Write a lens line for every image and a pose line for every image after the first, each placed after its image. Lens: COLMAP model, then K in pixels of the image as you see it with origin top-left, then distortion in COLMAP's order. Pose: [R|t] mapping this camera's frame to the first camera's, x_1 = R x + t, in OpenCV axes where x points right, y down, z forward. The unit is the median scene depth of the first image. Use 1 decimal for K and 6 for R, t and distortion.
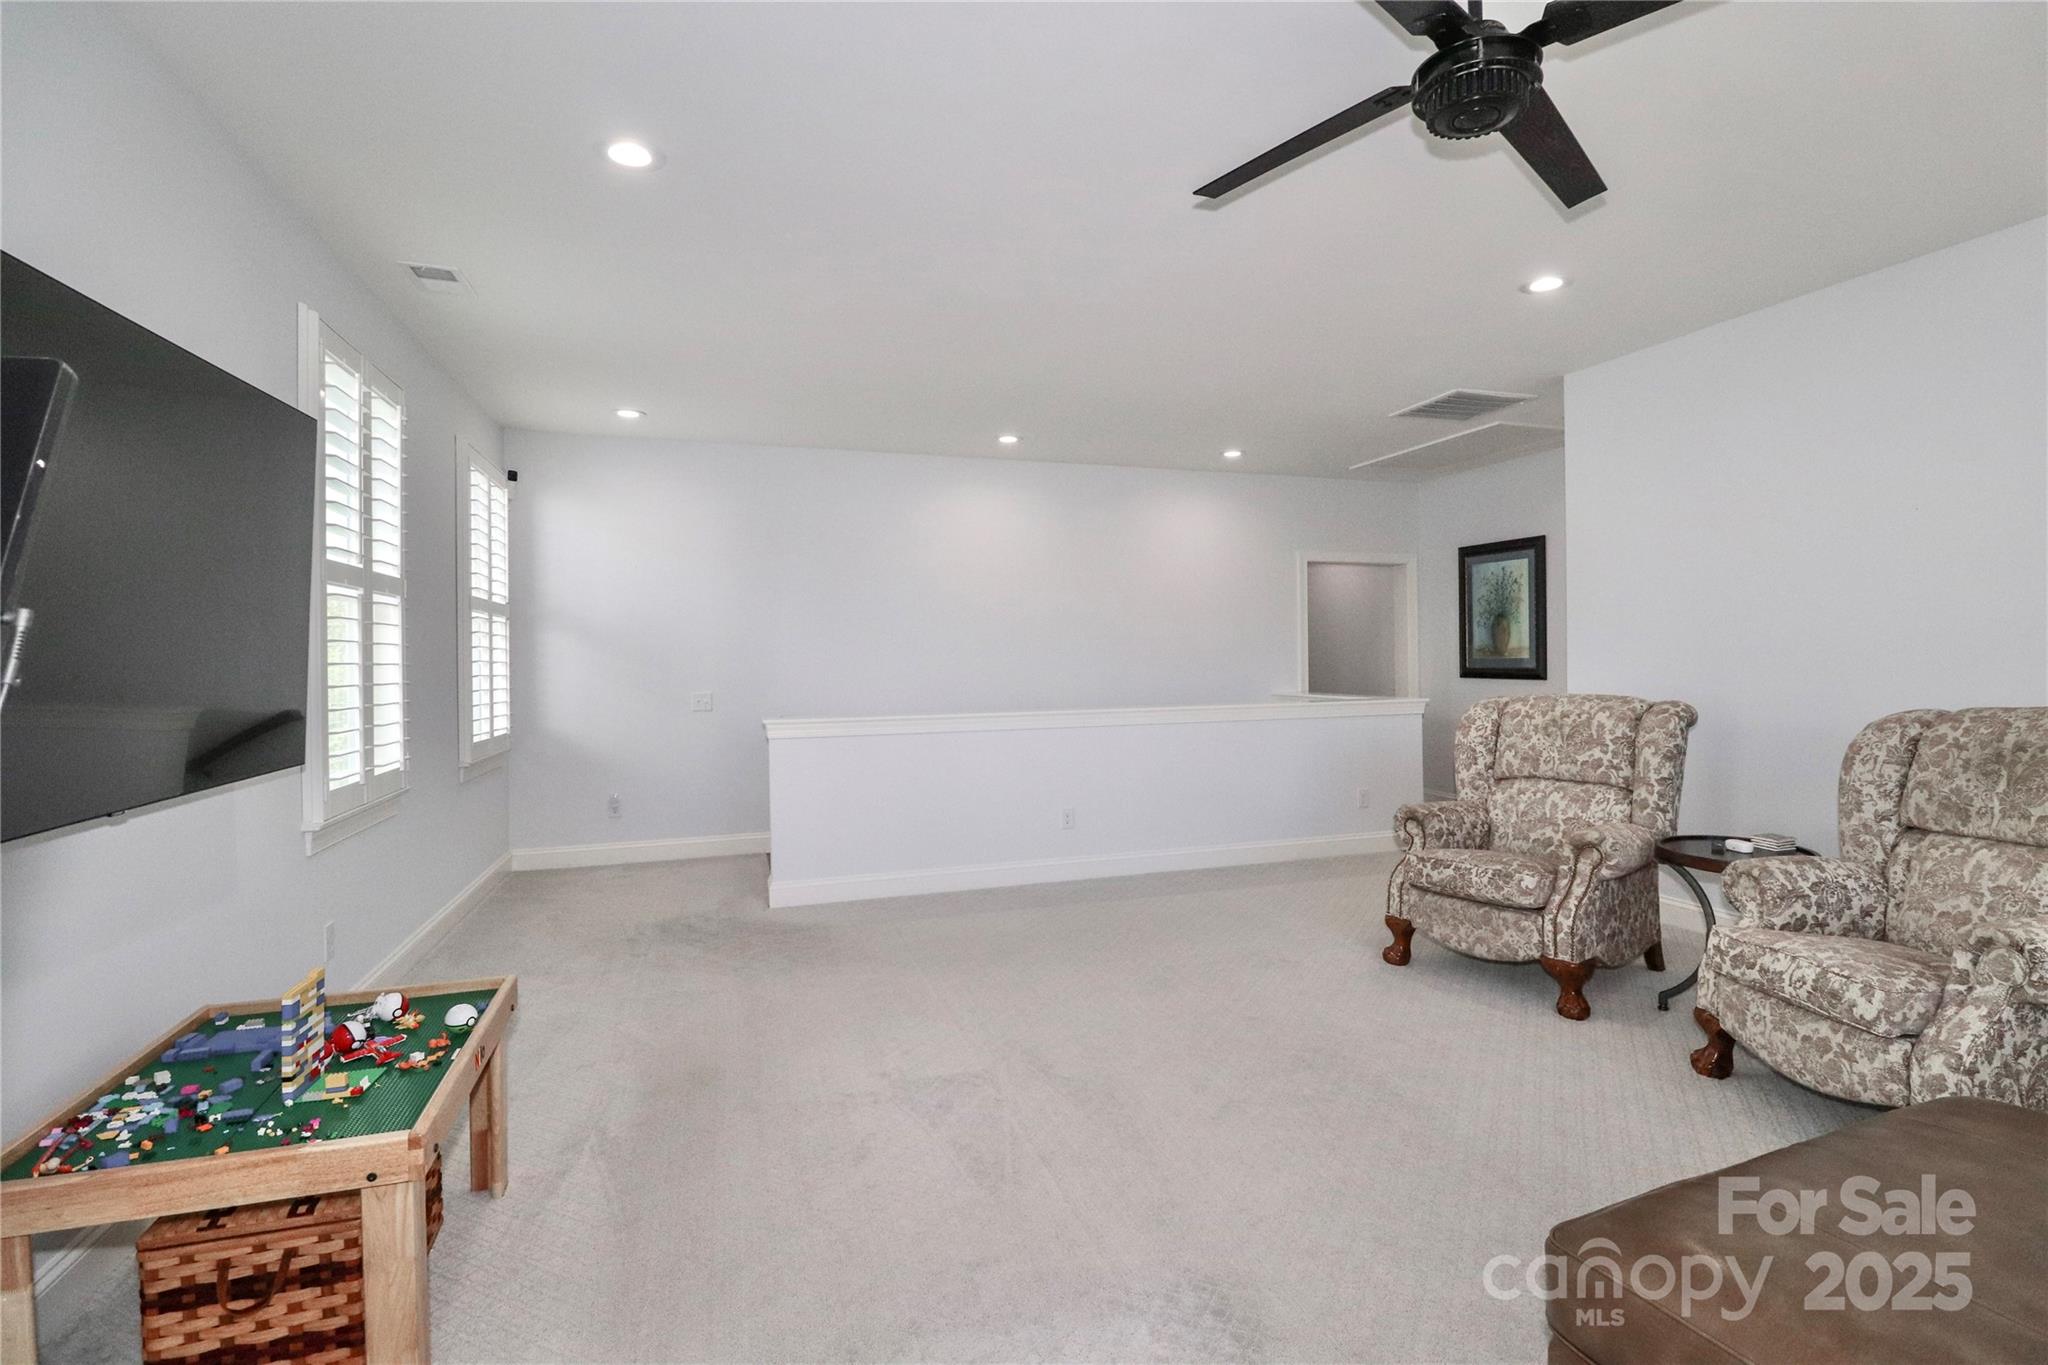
lens RADIAL K [[965.0, 0, 1039.8], [0, 965.0, 674.7], [0, 0, 1]] dist [0.019686, -0.012810]
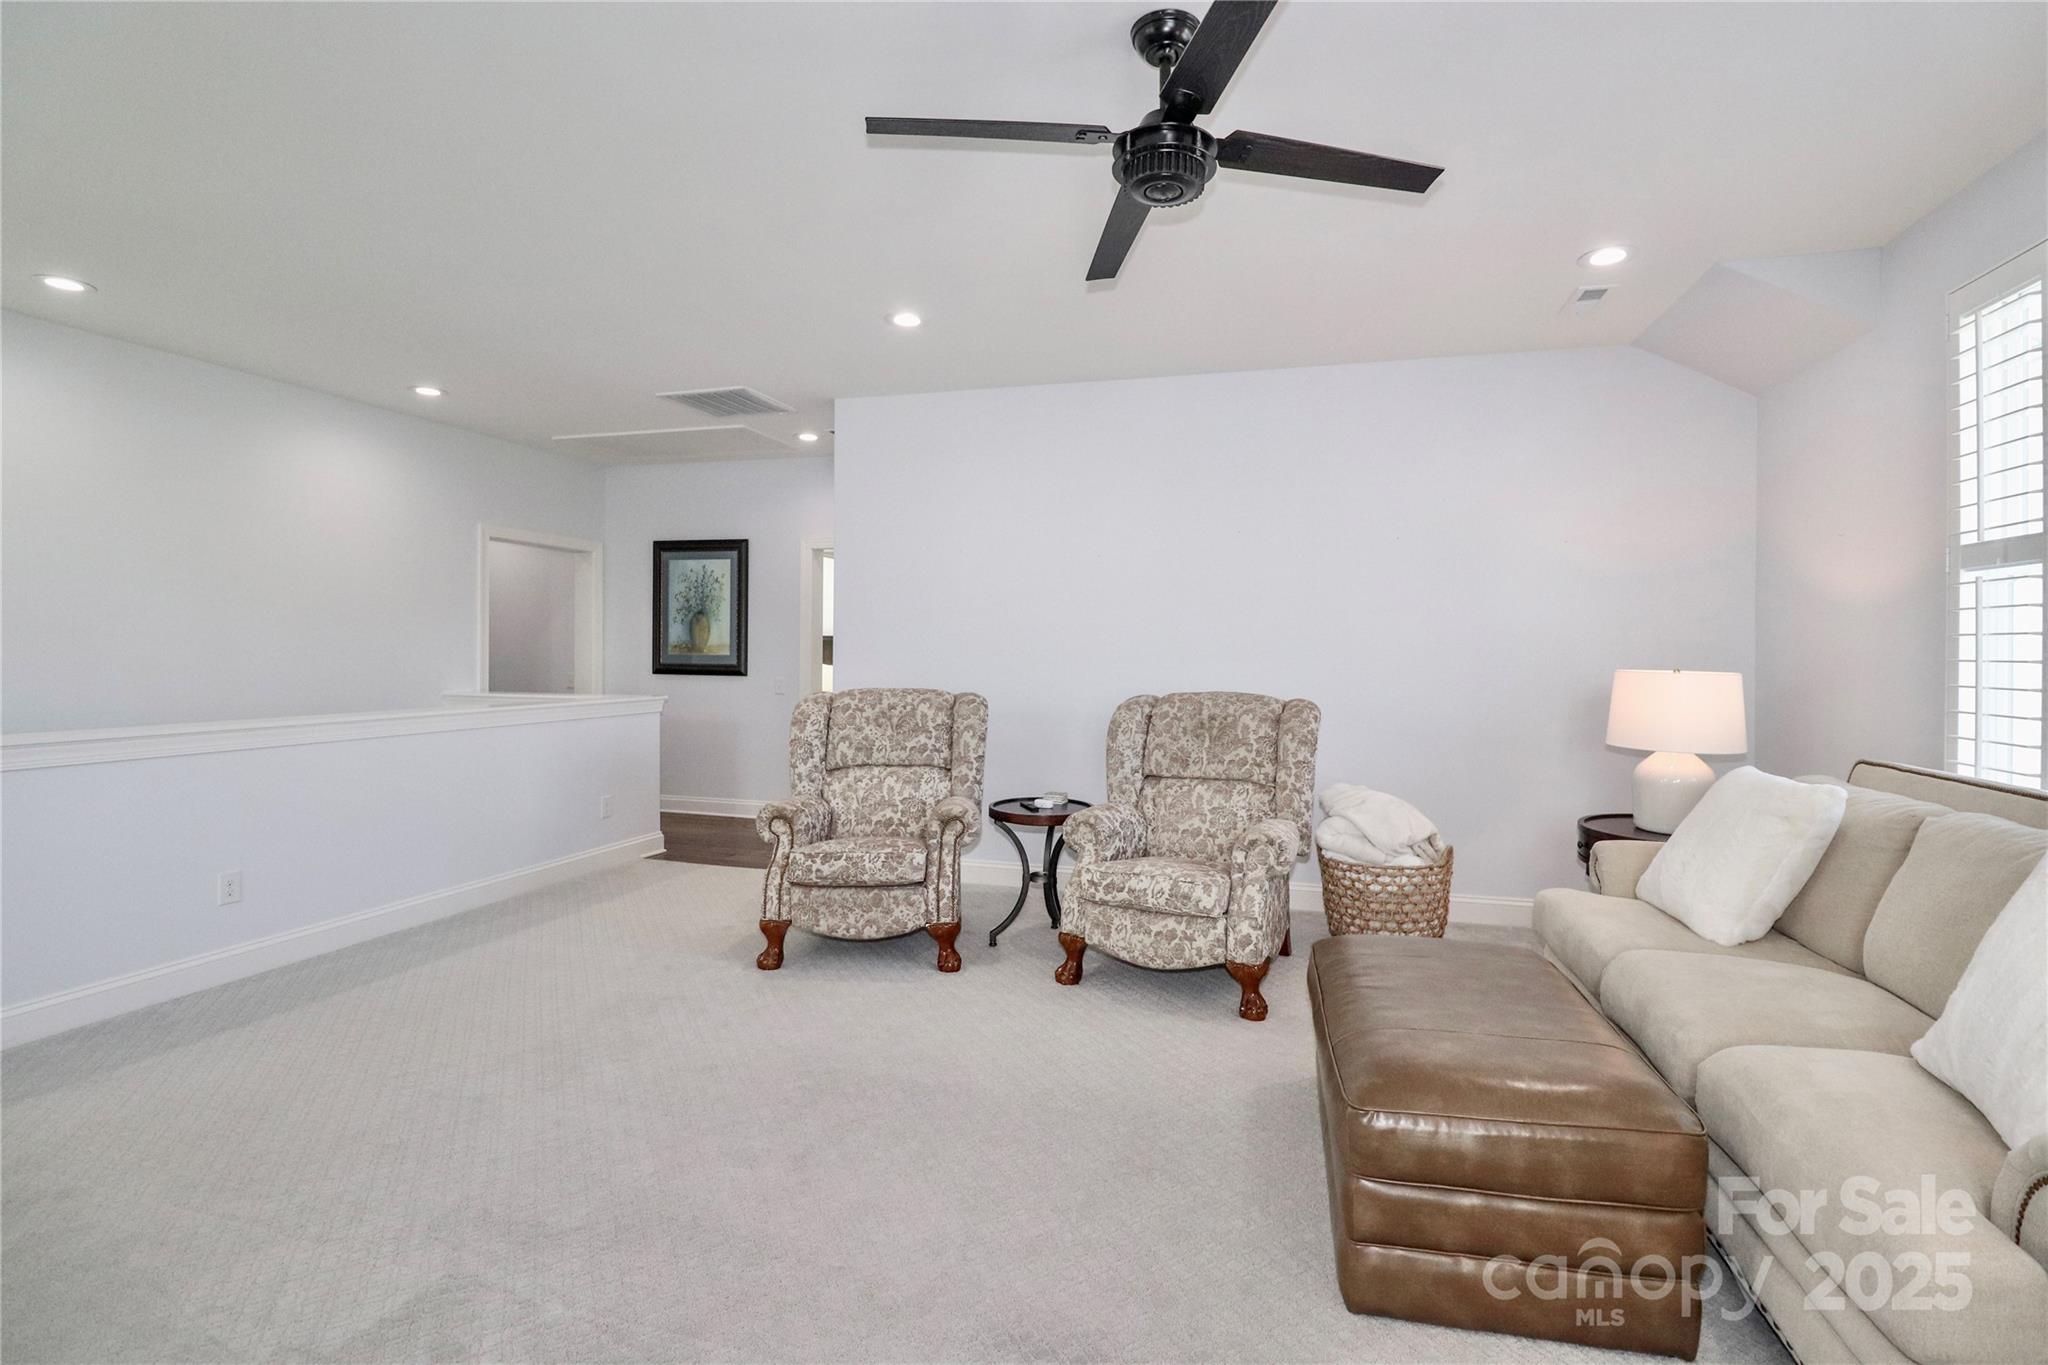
lens RADIAL K [[965.0, 0, 1039.8], [0, 965.0, 674.7], [0, 0, 1]] dist [0.019686, -0.012810]
pose [[0.562239, -0.002054, 0.826972, -0.320172], [-0.000855, 0.999995, 0.003065, 0.000710], [-0.826974, -0.002431, 0.562235, 0.262594]]
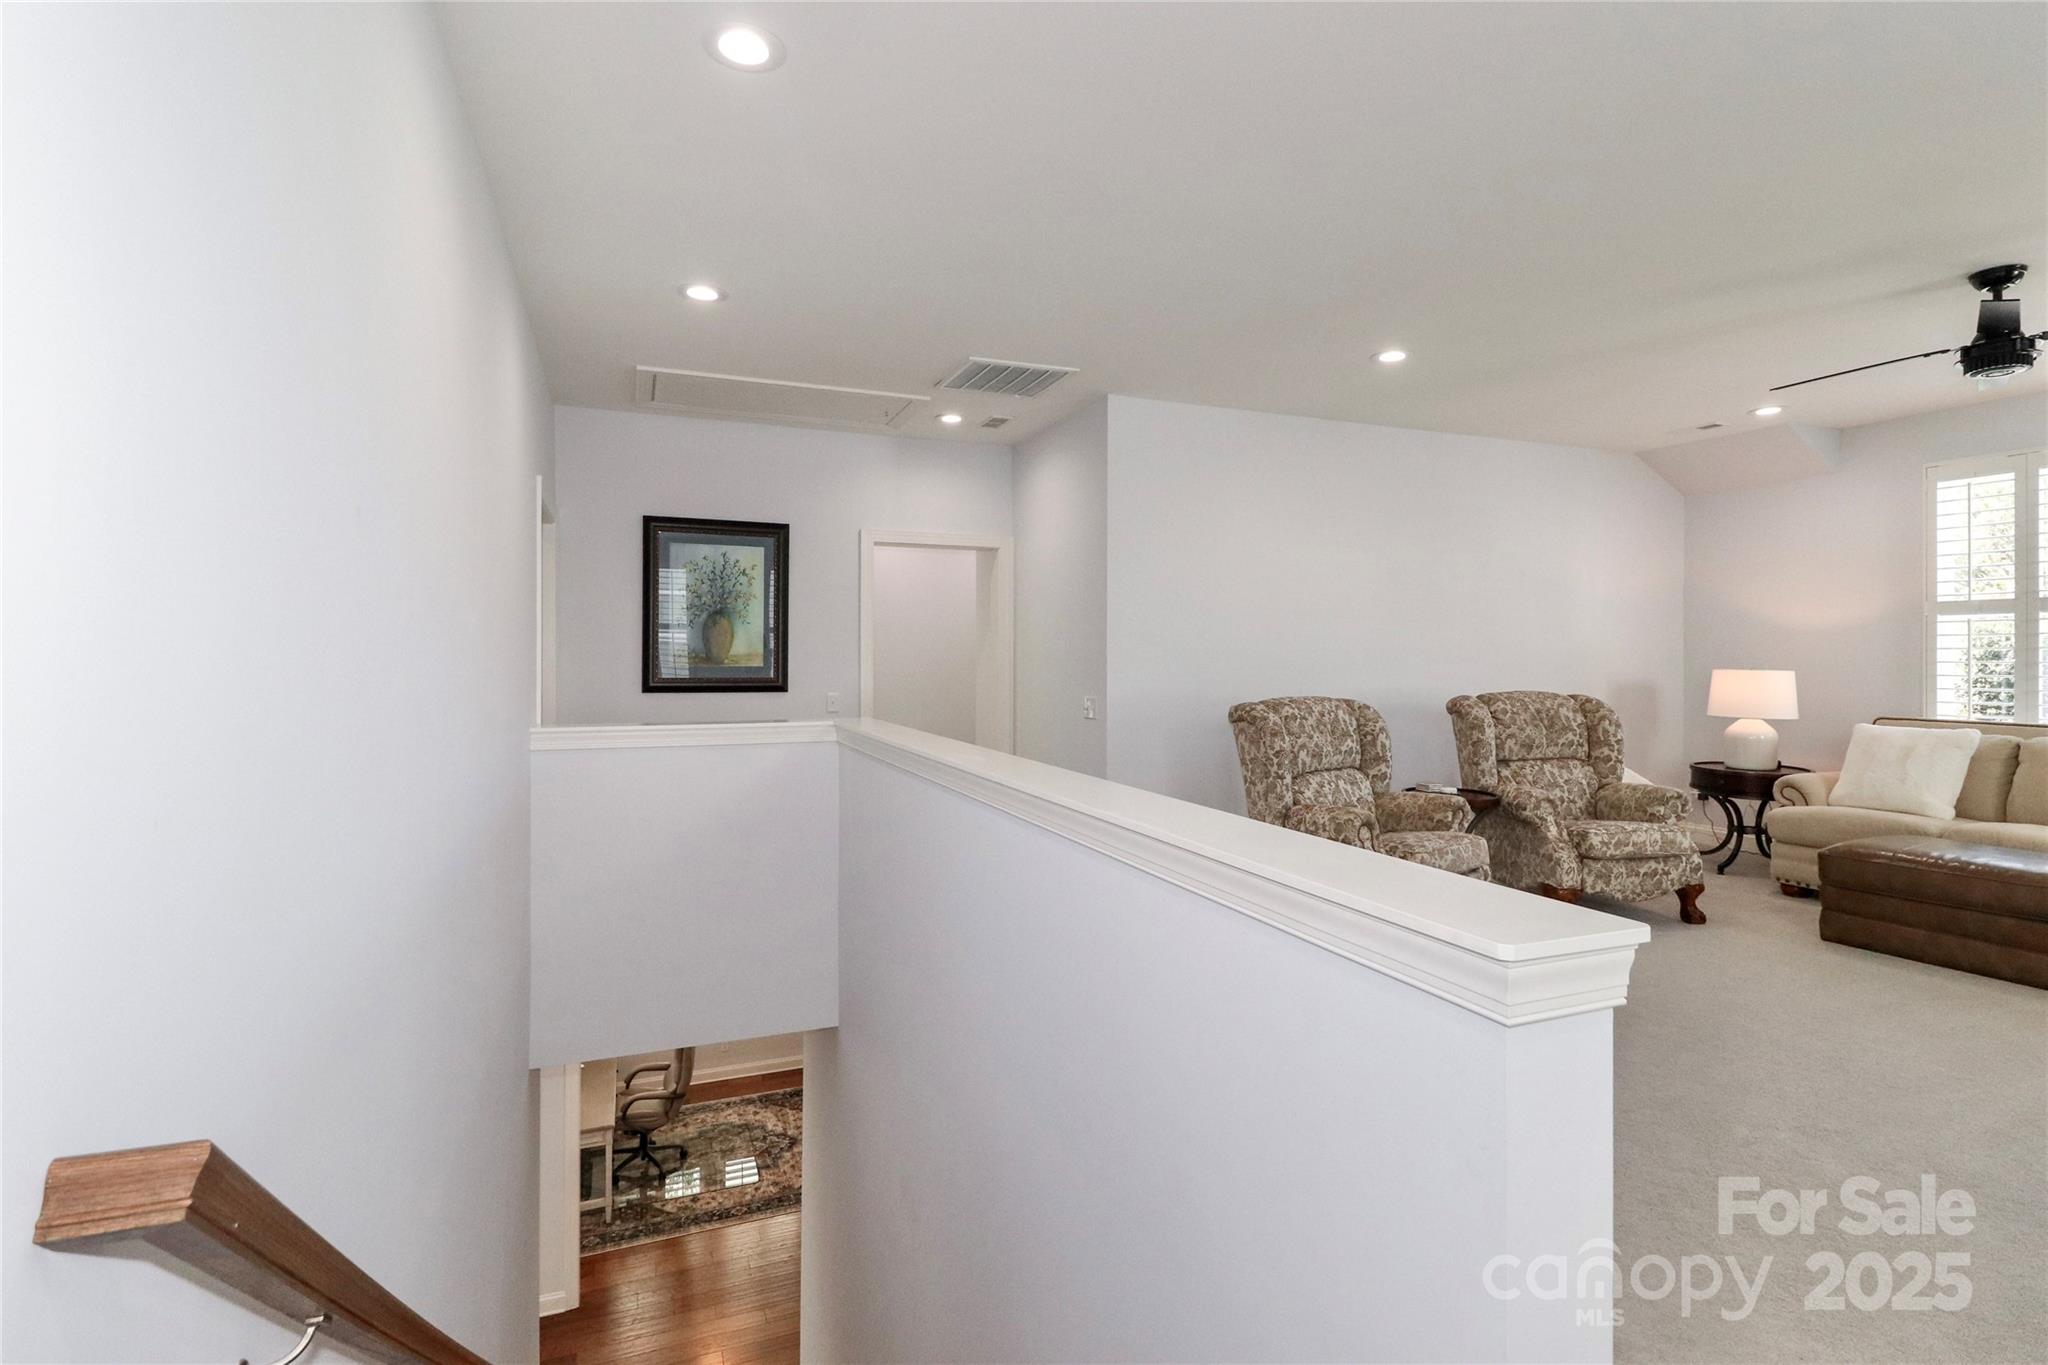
lens RADIAL K [[1043.1, 0, 938.2], [0, 1043.1, 675.4], [0, 0, 1]] dist [0.023254, 0.000334]
pose [[-0.080572, -0.002614, 0.996745, -0.776965], [0.016644, 0.999854, 0.003967, -0.021040], [-0.996610, 0.016909, -0.080517, 1.779818]]
